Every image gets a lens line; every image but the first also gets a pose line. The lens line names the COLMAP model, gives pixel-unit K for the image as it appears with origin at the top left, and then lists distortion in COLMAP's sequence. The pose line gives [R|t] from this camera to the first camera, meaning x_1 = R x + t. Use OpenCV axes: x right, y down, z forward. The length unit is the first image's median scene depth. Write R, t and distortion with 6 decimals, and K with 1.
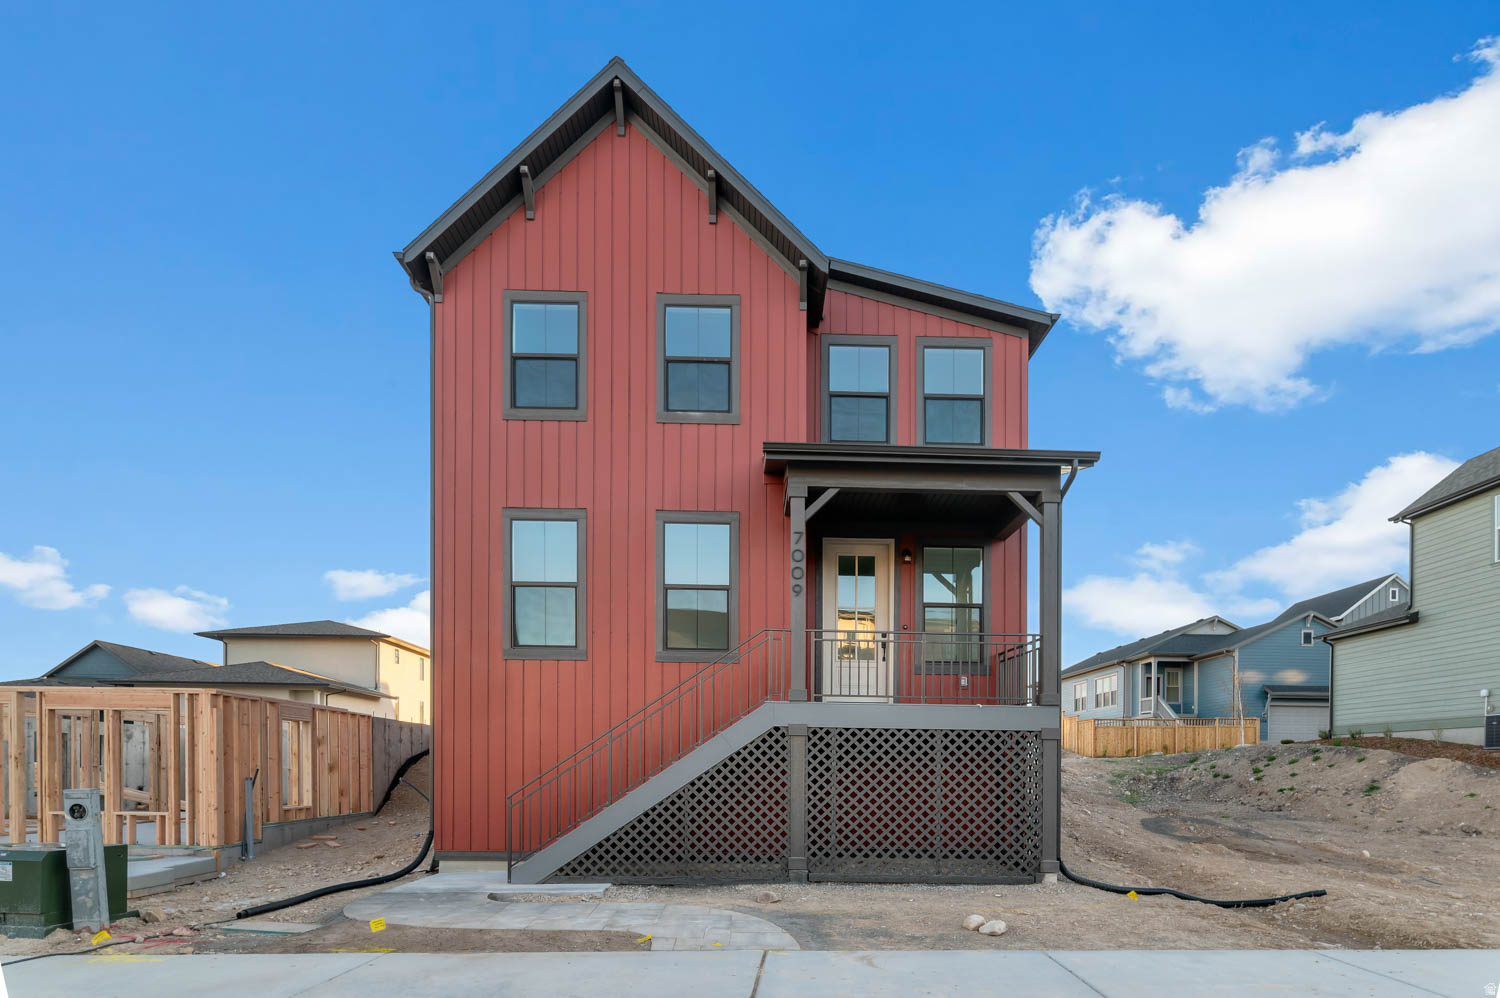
lens RADIAL K [[830.3, 0, 749.1], [0, 830.3, 530.0], [0, 0, 1]] dist [0.003762, -0.000934]
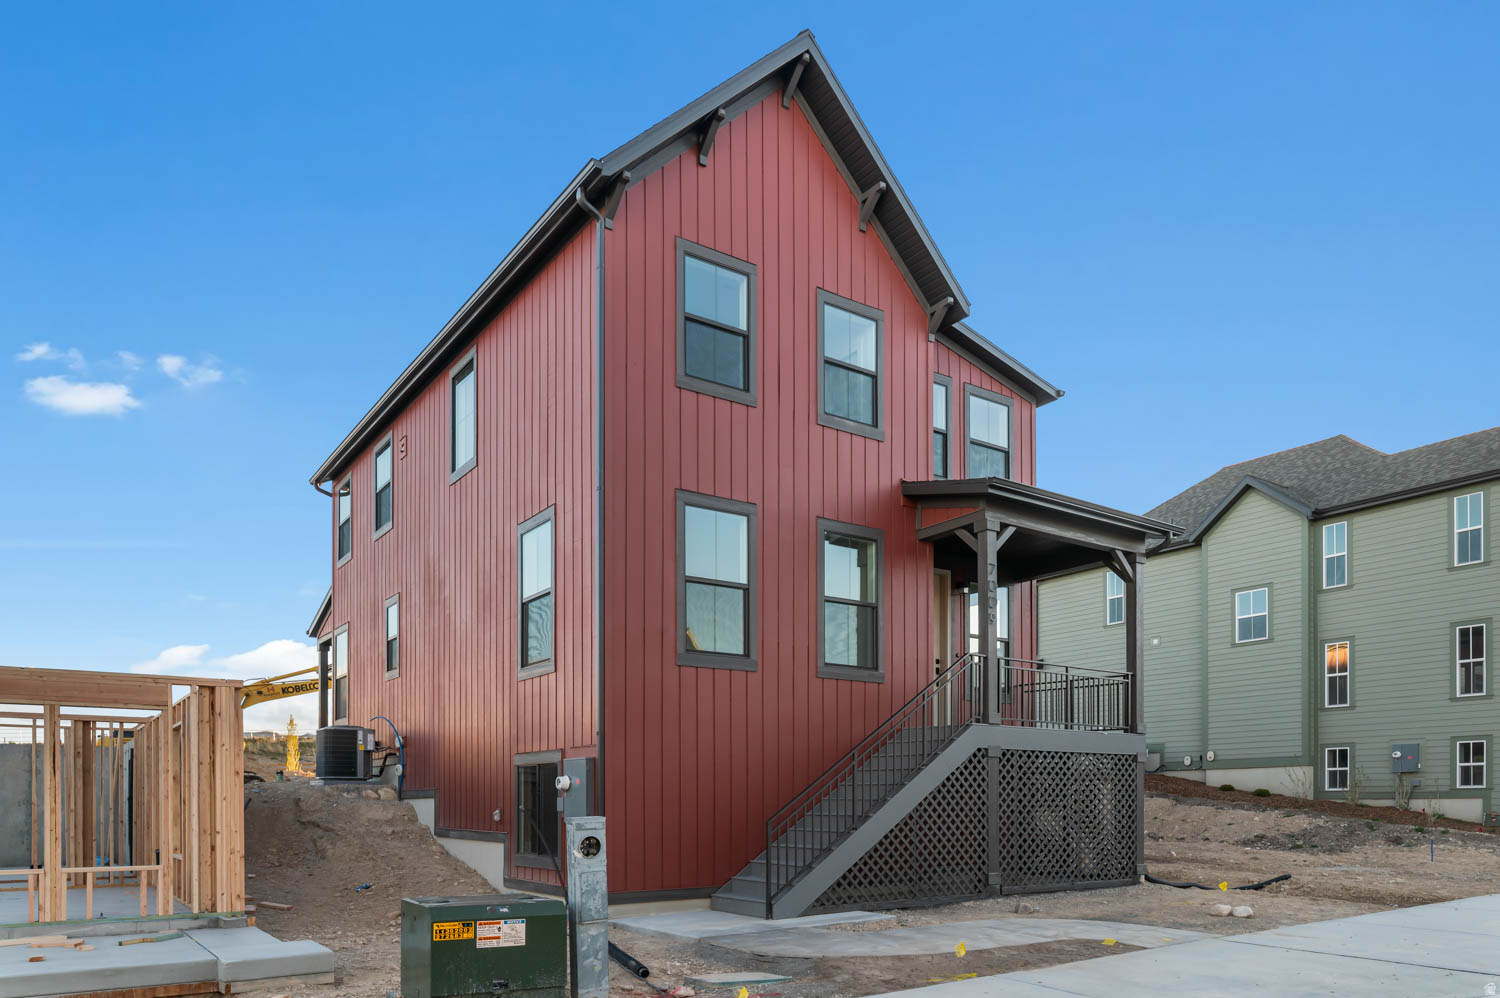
lens RADIAL K [[952.1, 0, 749.8], [0, 952.1, 499.5], [0, 0, 1]] dist [0.001012, 0.002906]
pose [[0.839932, 0.150053, 0.521534, -0.764675], [-0.136223, 0.988542, -0.065031, 0.038961], [-0.525316, -0.016423, 0.850749, 0.119273]]
